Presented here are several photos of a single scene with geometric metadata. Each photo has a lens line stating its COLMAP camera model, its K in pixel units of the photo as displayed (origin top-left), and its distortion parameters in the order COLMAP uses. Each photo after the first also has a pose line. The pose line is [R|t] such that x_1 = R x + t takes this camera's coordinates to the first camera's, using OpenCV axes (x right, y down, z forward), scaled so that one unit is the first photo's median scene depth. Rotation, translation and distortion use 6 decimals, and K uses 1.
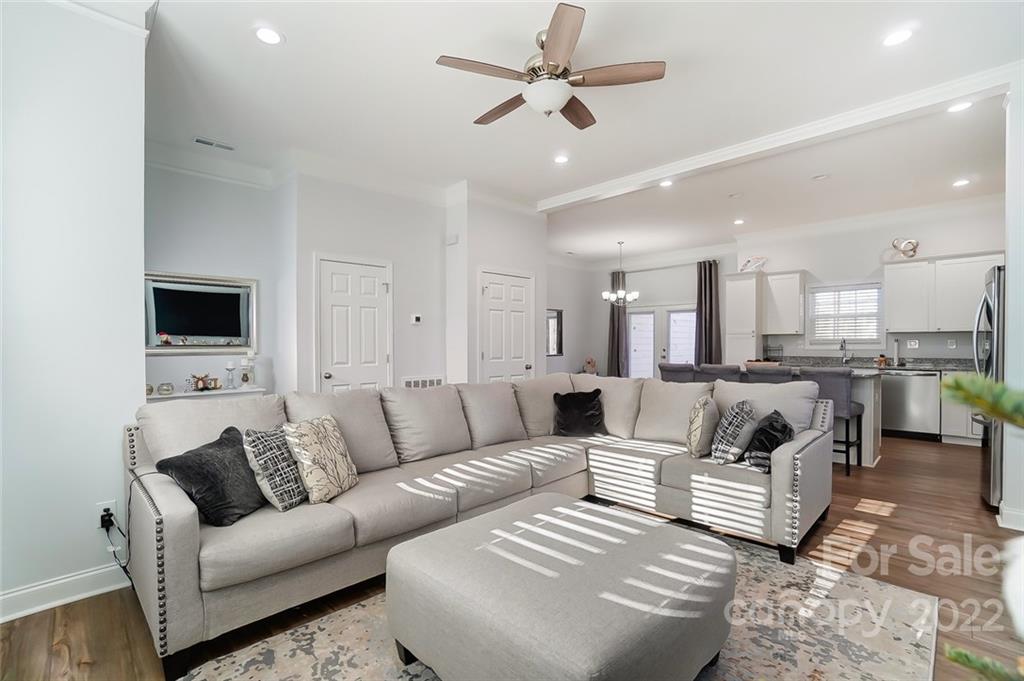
lens RADIAL K [[456.8, 0, 511.7], [0, 456.8, 343.5], [0, 0, 1]] dist [-0.000025, -0.000039]
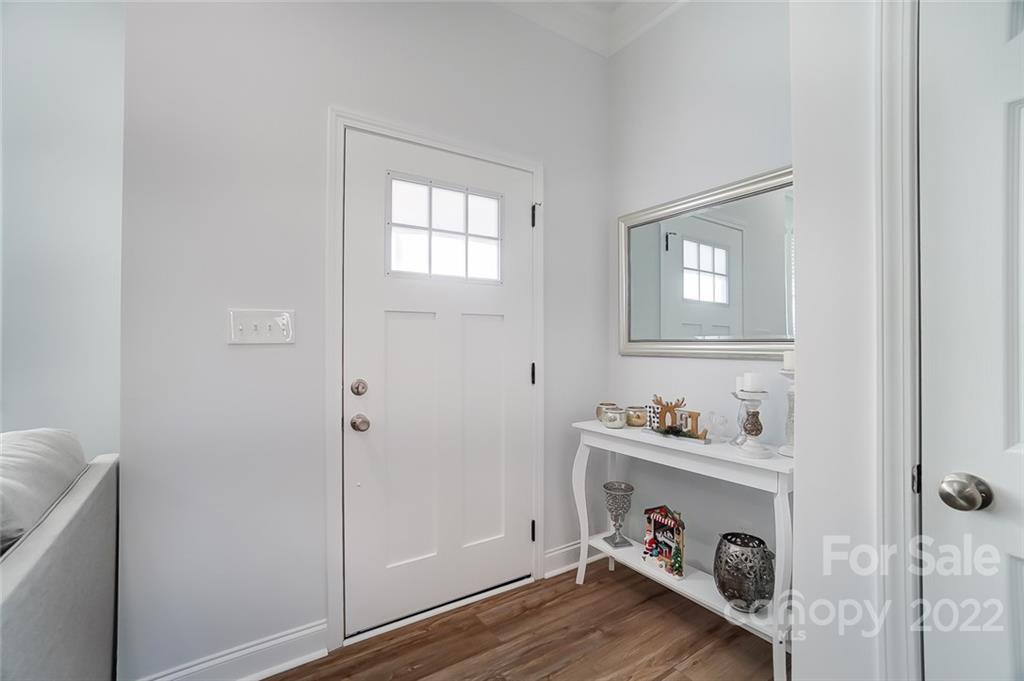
lens RADIAL K [[456.8, 0, 512.3], [0, 456.8, 339.3], [0, 0, 1]] dist [-0.000025, -0.000039]
pose [[-0.199811, -0.002857, -0.979830, -0.188475], [-0.003942, 0.999990, -0.002112, 0.008603], [0.979827, 0.003440, -0.199820, 0.929620]]
